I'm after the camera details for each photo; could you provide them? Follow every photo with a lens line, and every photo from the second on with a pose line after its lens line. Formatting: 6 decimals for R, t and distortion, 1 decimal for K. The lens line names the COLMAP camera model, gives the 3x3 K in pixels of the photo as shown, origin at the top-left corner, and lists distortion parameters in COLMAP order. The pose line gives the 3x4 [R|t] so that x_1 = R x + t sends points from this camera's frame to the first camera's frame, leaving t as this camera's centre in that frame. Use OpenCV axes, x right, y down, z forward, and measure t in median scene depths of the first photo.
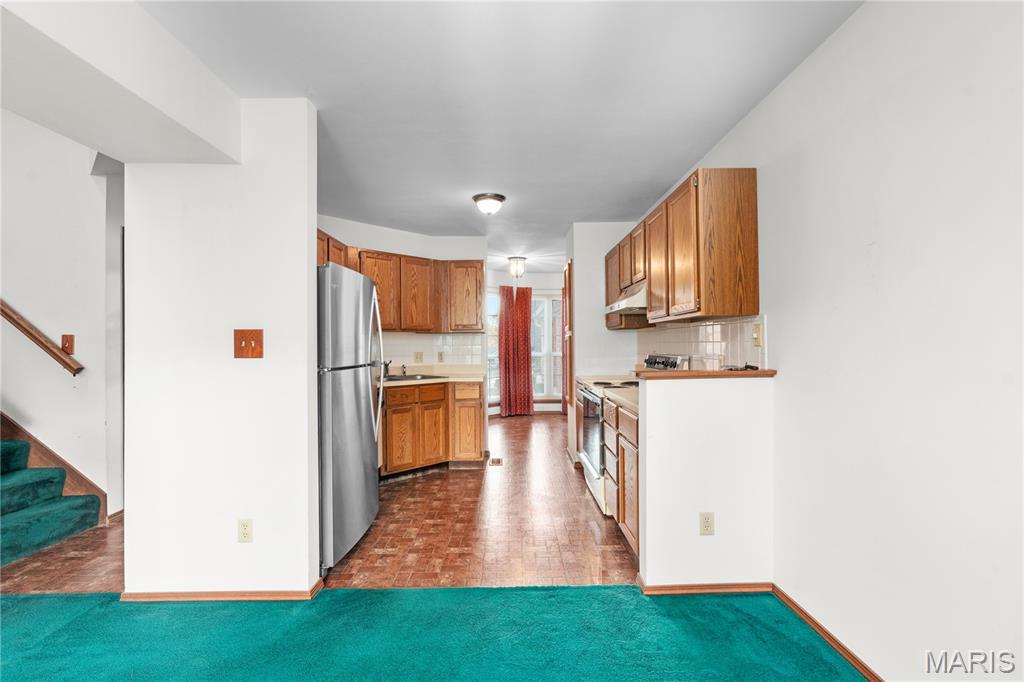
lens RADIAL K [[469.7, 0, 513.7], [0, 469.7, 338.7], [0, 0, 1]] dist [-0.007983, 0.002718]
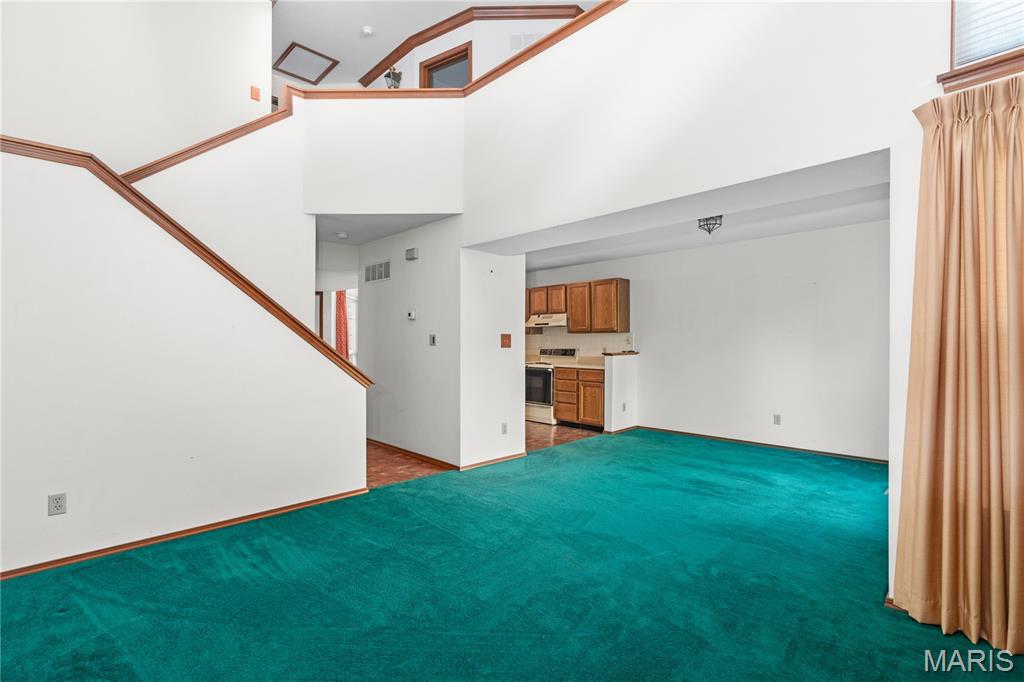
lens RADIAL K [[469.7, 0, 512.1], [0, 469.7, 343.2], [0, 0, 1]] dist [-0.007983, 0.002718]
pose [[0.722401, 0.008267, 0.691425, -0.964447], [-0.009506, 0.999953, -0.002023, 0.011778], [-0.691409, -0.005112, 0.722445, -0.272603]]
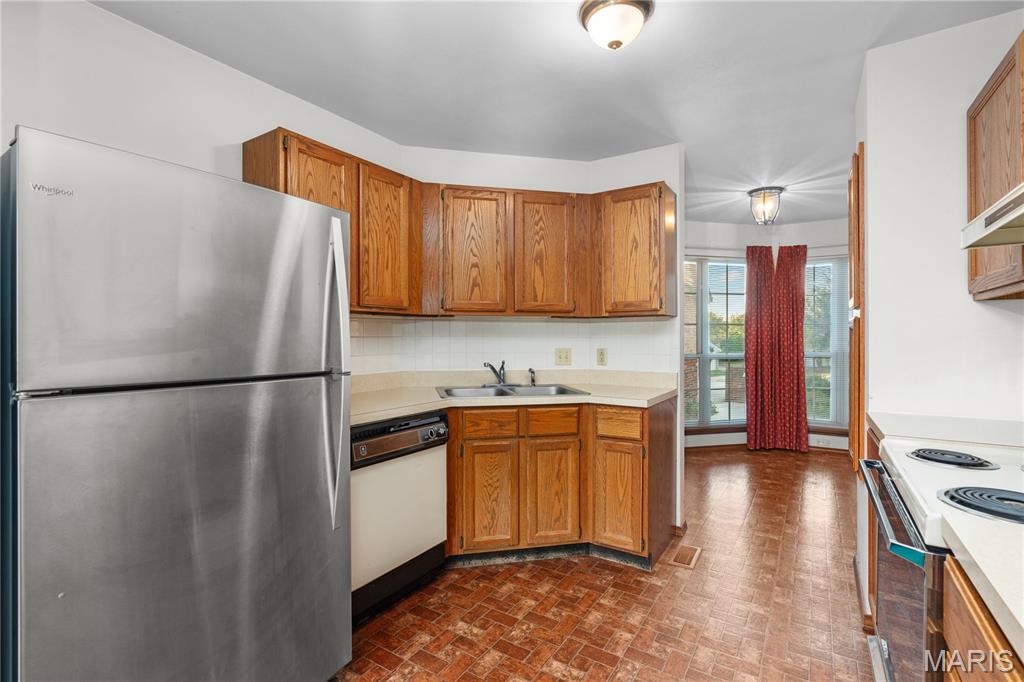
lens RADIAL K [[469.7, 0, 516.2], [0, 469.7, 336.0], [0, 0, 1]] dist [-0.007983, 0.002718]
pose [[0.837940, 0.011854, -0.545633, 0.095993], [-0.004504, 0.999880, 0.014807, 0.003238], [0.545743, -0.009950, 0.837893, 0.480115]]
